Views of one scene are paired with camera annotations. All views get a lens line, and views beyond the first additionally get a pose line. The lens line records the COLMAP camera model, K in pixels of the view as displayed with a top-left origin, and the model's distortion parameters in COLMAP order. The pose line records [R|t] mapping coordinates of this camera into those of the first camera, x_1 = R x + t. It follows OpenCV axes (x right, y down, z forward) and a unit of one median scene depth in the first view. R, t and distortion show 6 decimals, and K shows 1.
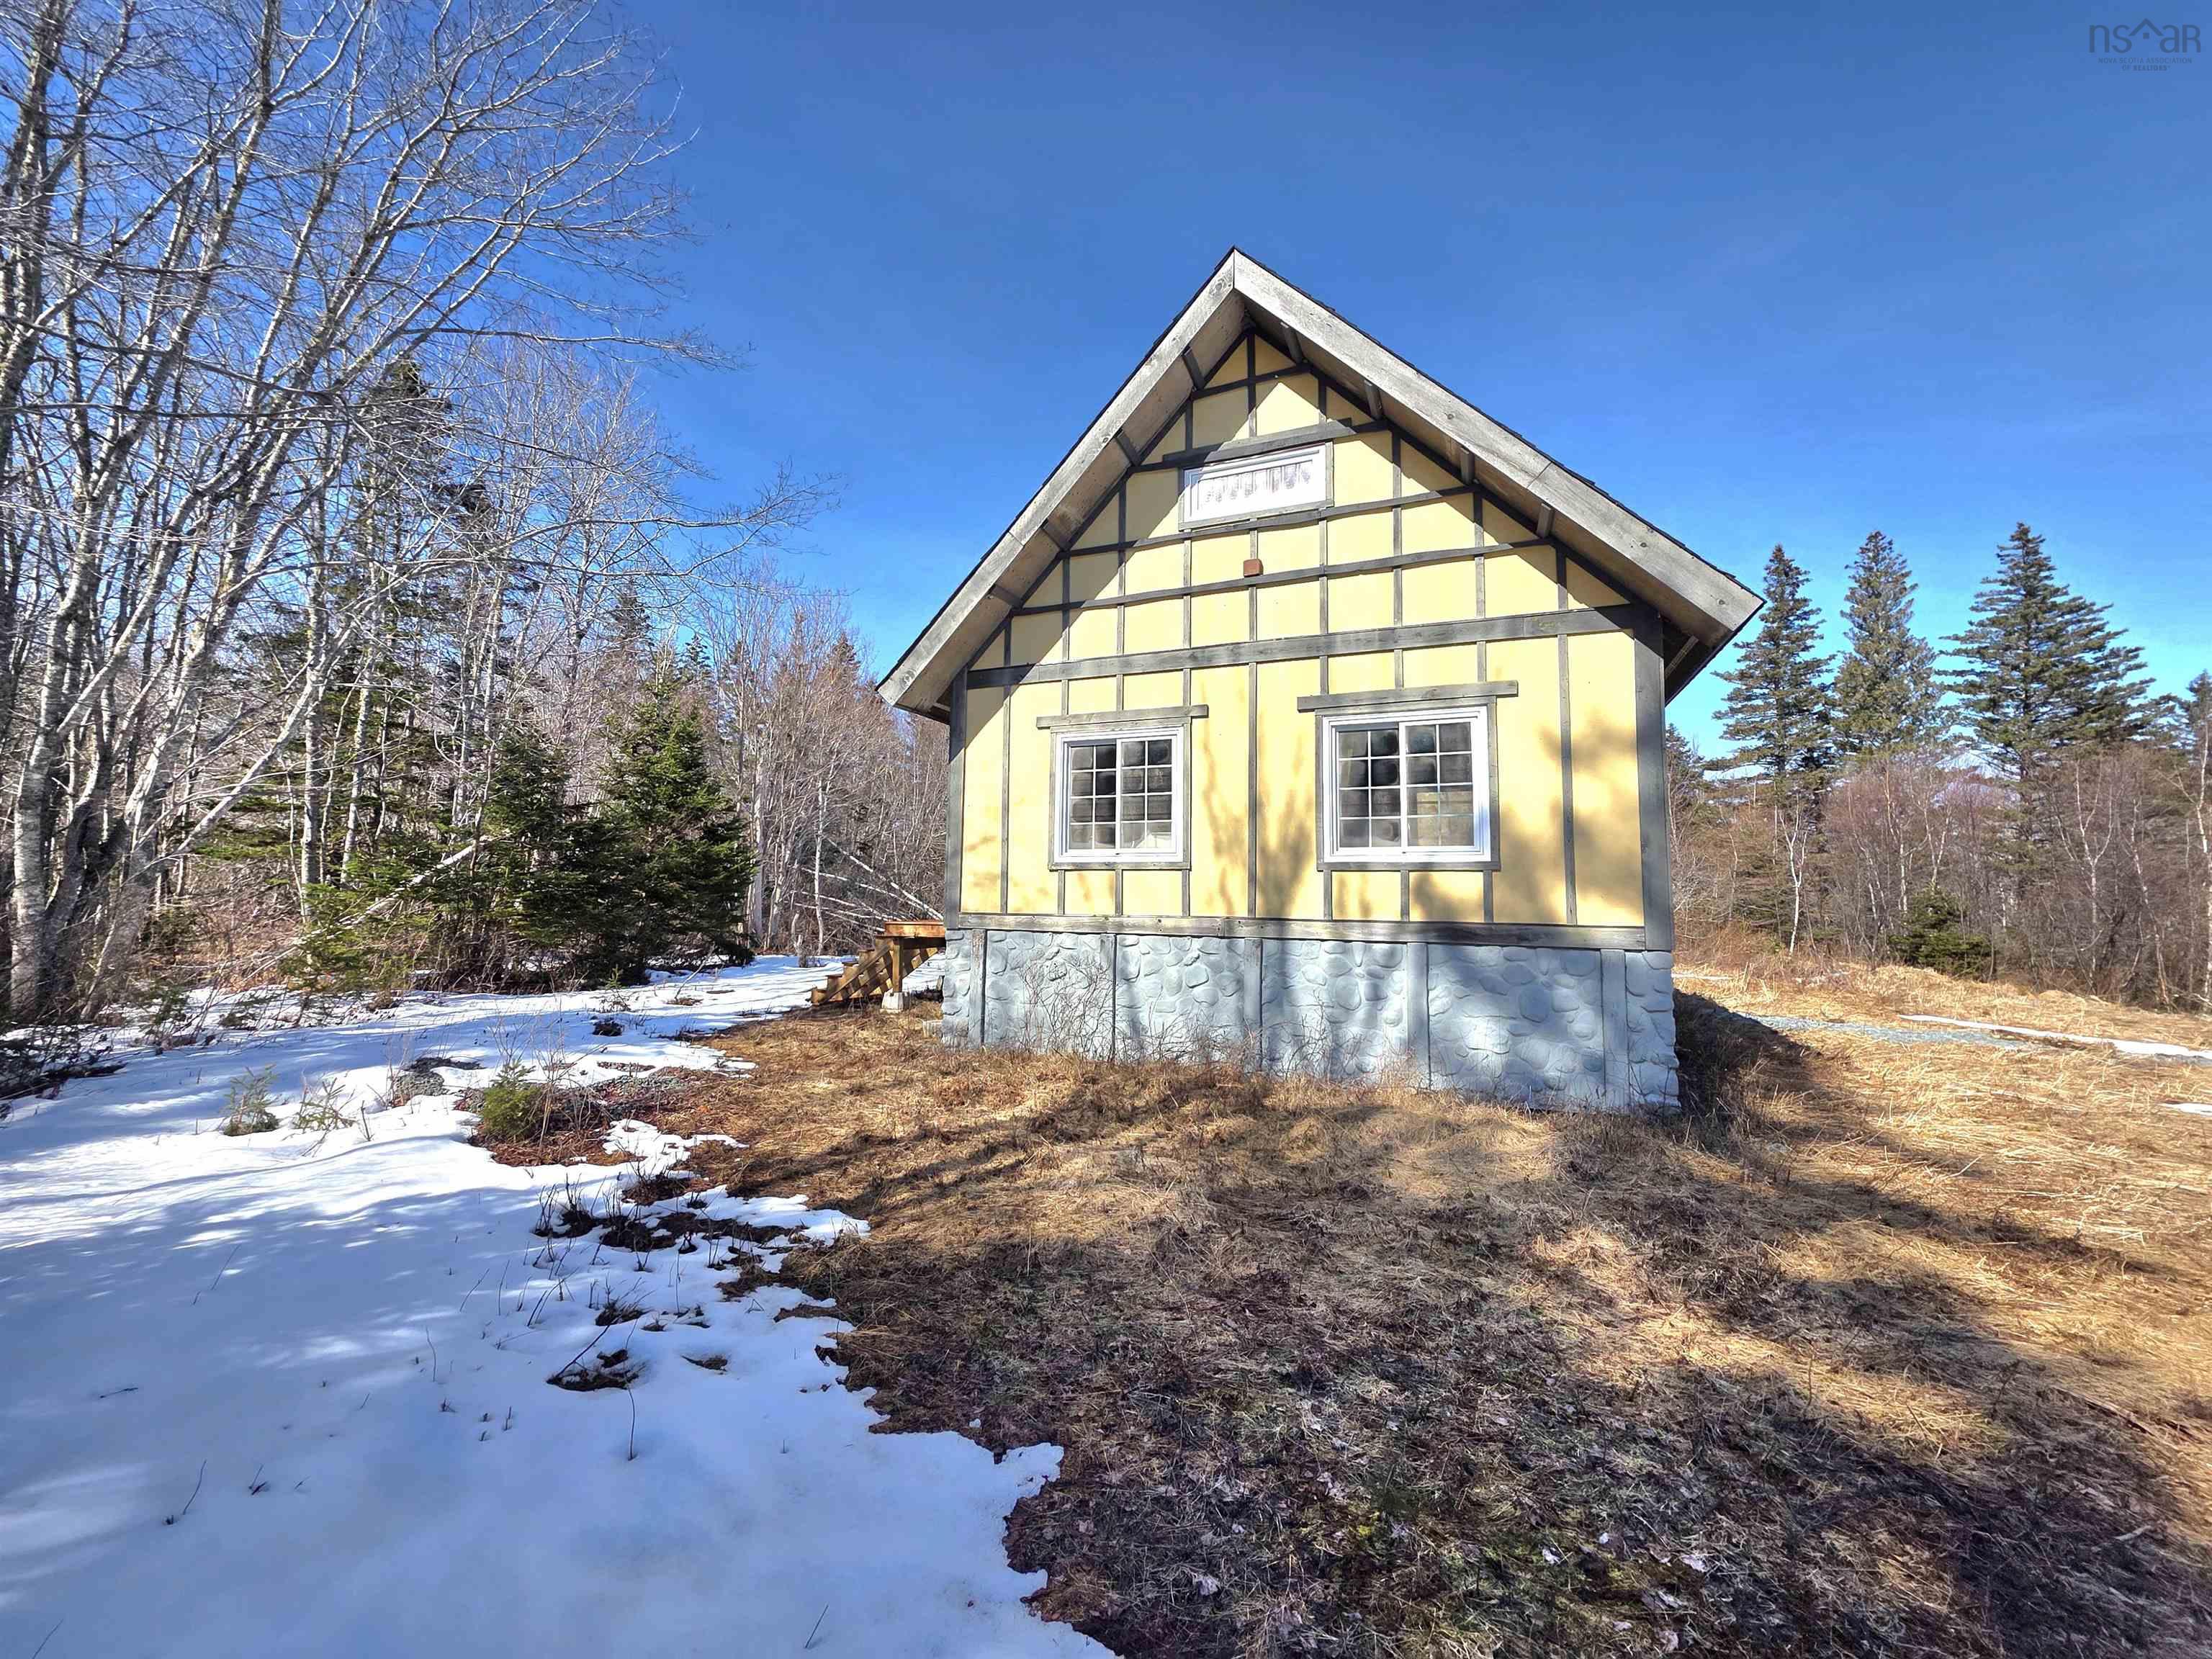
lens RADIAL K [[877.2, 0, 1092.9], [0, 877.2, 826.4], [0, 0, 1]] dist [0.005734, -0.000293]
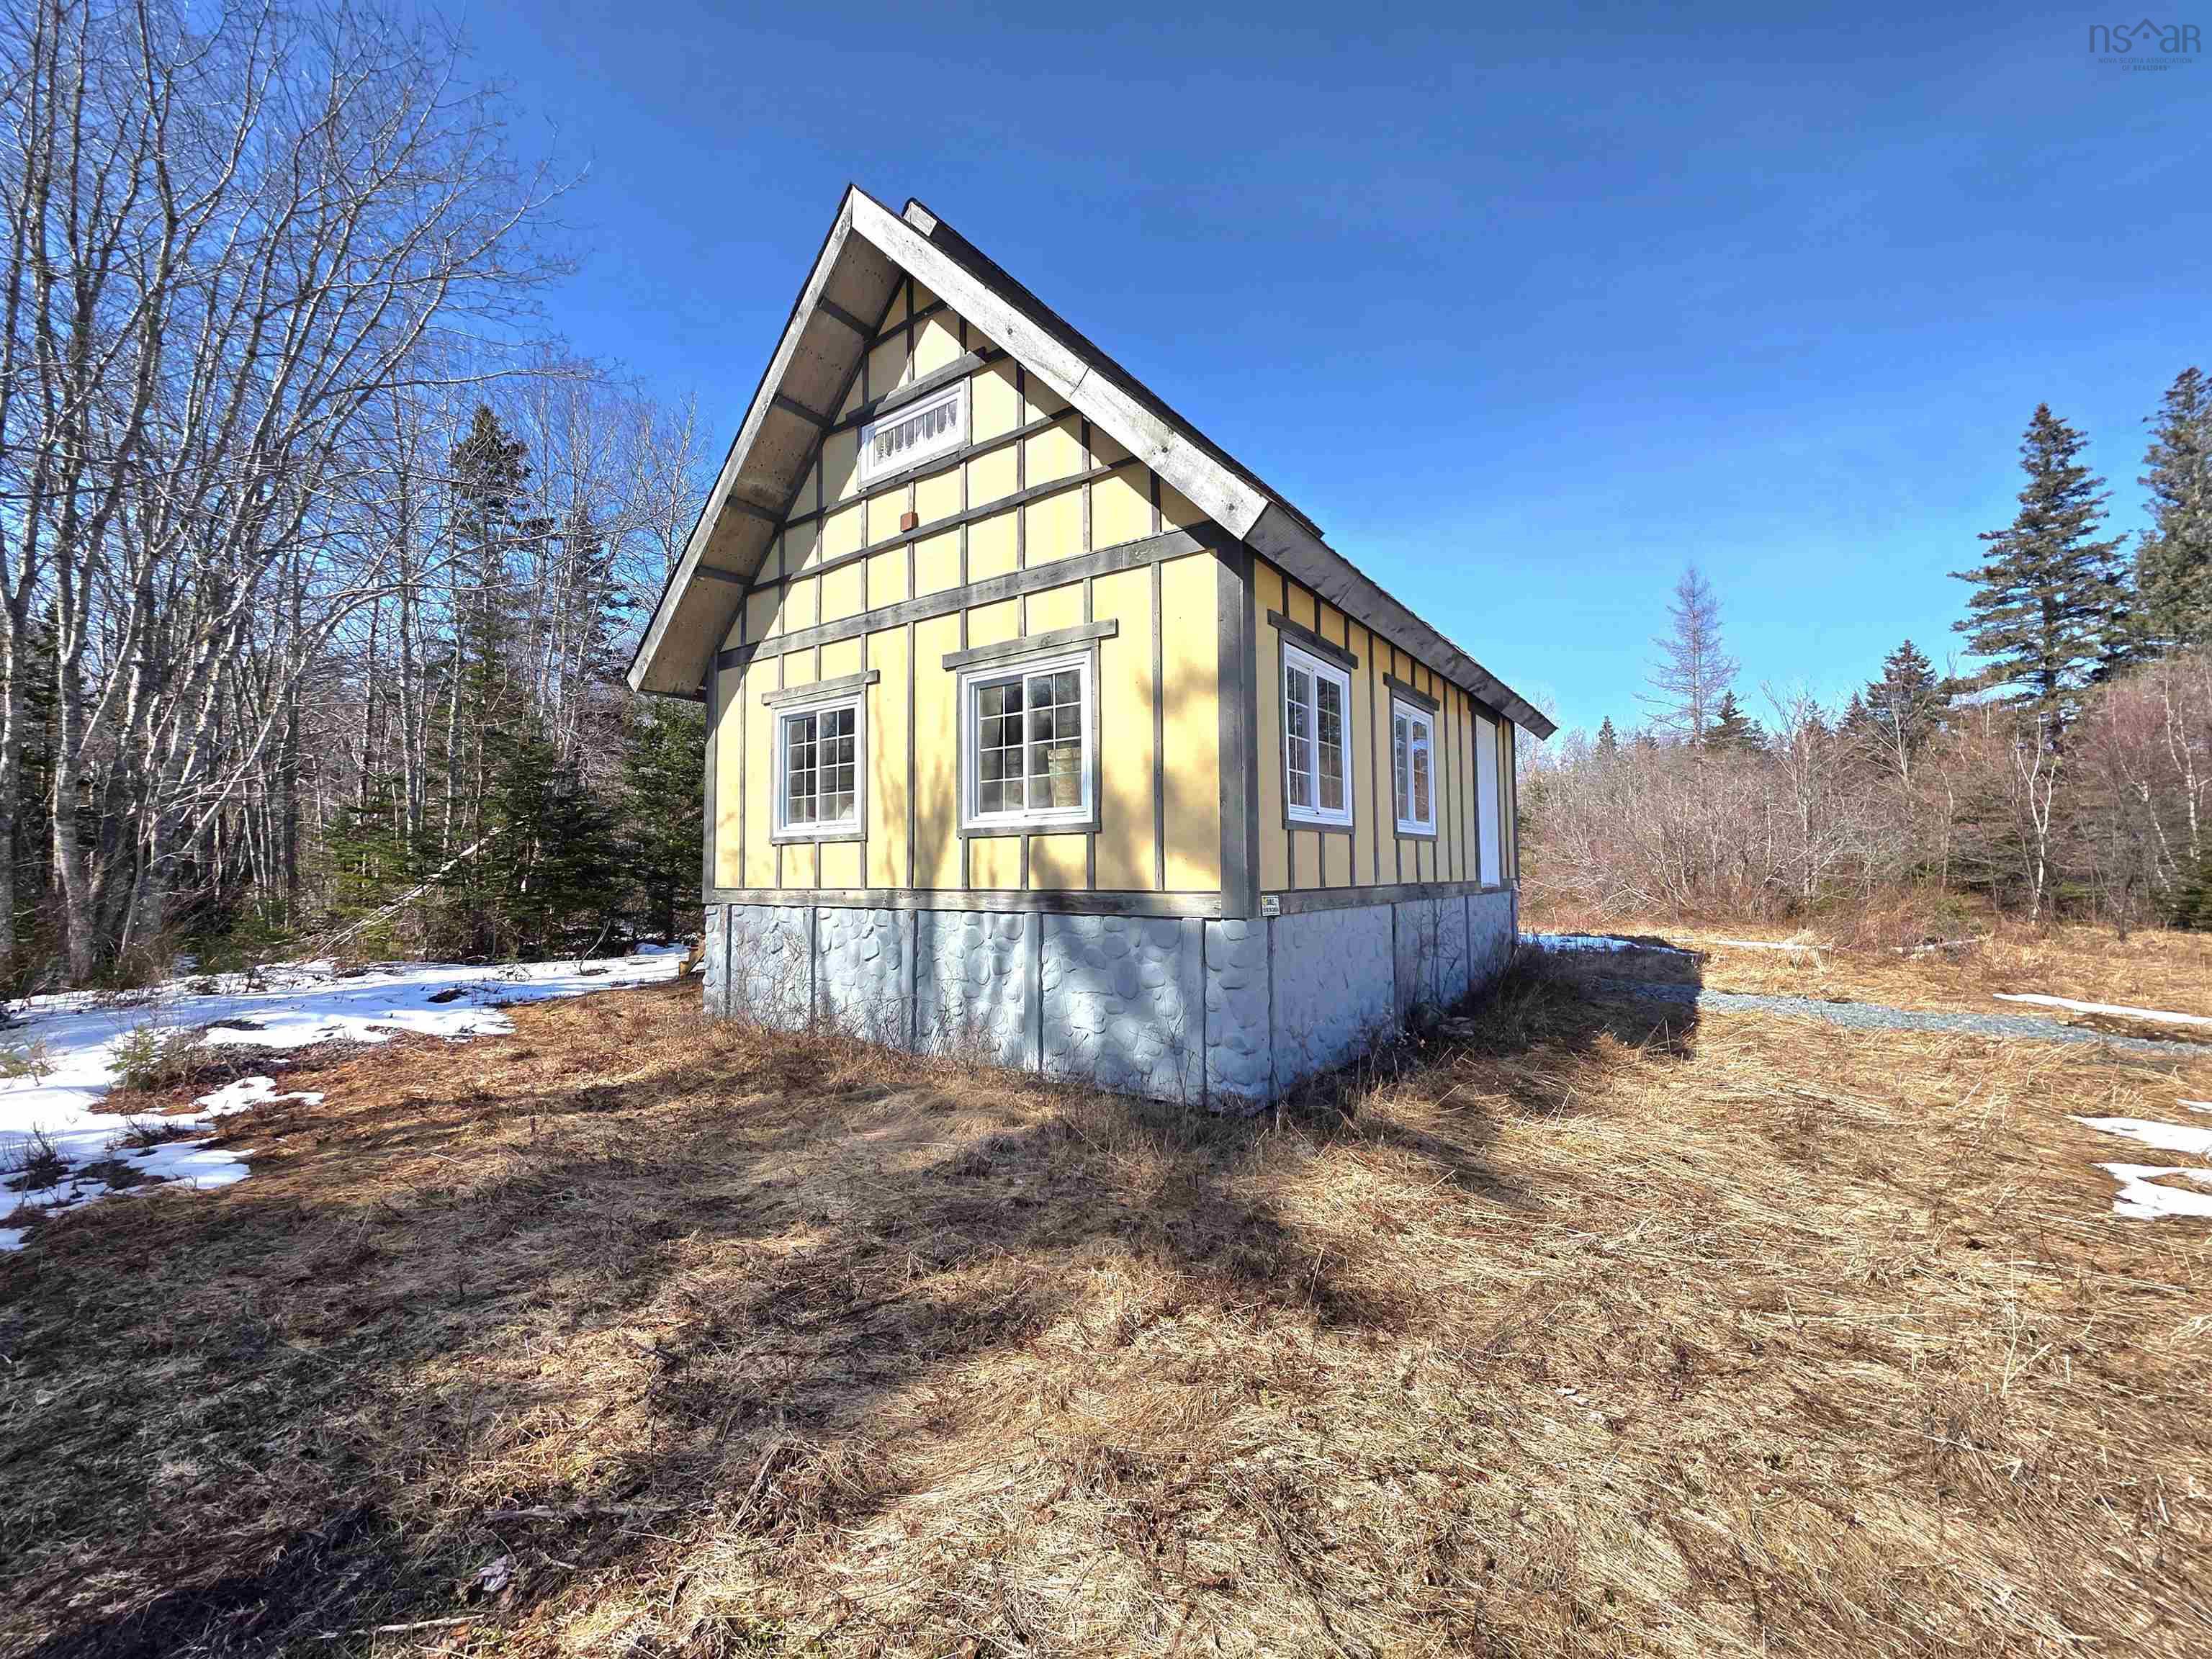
lens RADIAL K [[877.2, 0, 1092.9], [0, 877.2, 826.4], [0, 0, 1]] dist [0.005734, -0.000293]
pose [[0.973895, -0.033378, -0.224530, 0.594247], [0.040829, 0.998756, 0.028624, 0.016305], [0.223296, -0.037044, 0.974047, 0.107897]]
